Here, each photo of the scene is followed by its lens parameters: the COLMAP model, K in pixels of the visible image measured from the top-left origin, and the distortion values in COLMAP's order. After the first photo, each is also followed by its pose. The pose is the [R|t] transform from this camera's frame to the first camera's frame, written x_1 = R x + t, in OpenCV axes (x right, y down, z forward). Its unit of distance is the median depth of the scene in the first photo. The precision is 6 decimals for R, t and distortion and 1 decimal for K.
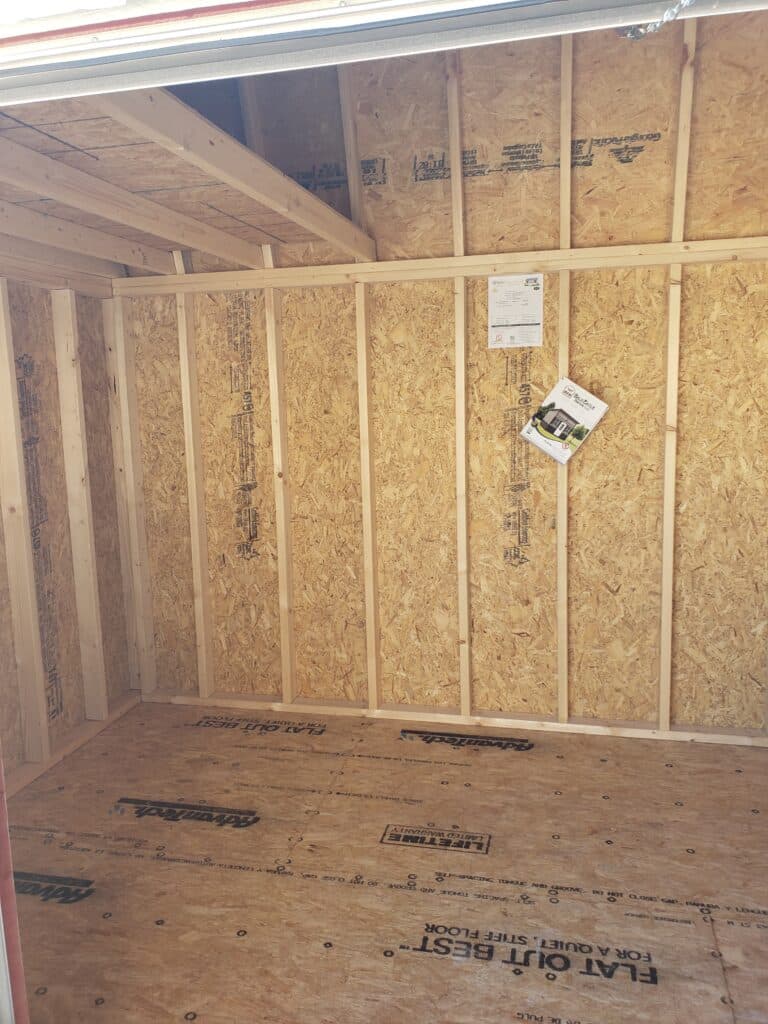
lens RADIAL K [[810.9, 0, 383.8], [0, 810.9, 511.5], [0, 0, 1]] dist [0.013053, 0.003929]
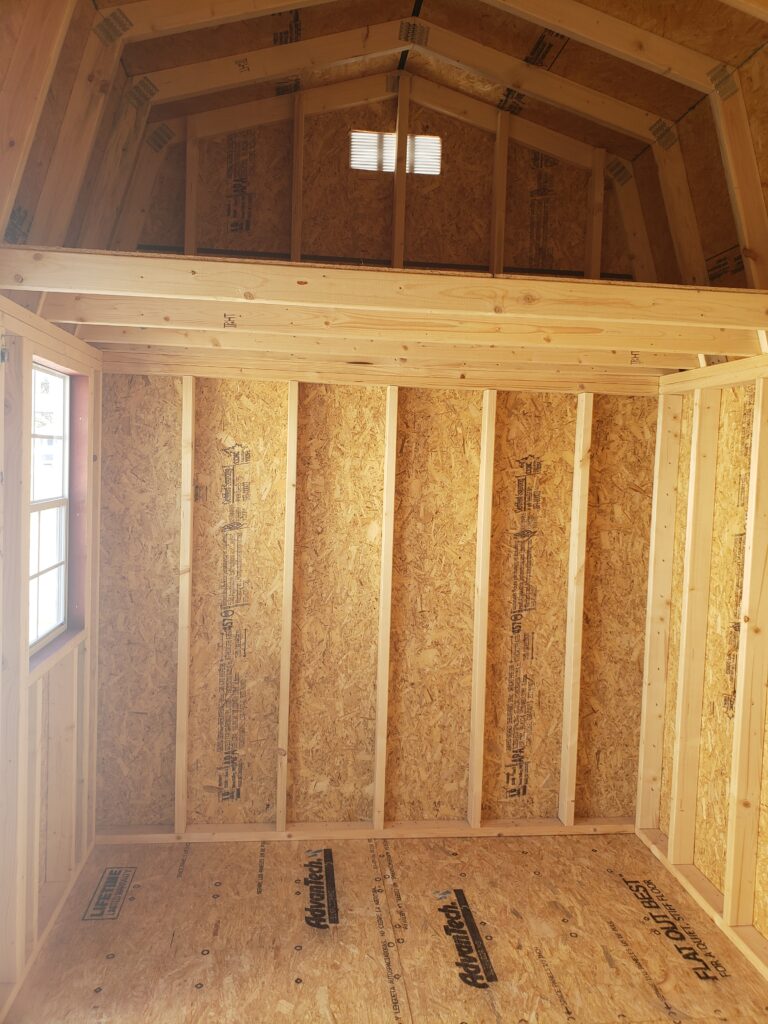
lens RADIAL K [[810.9, 0, 383.0], [0, 810.9, 512.6], [0, 0, 1]] dist [0.013053, 0.003929]
pose [[0.332995, 0.098334, -0.937787, 0.488679], [-0.185352, 0.981970, 0.037151, -0.114107], [0.924532, 0.161449, 0.345217, 0.429722]]
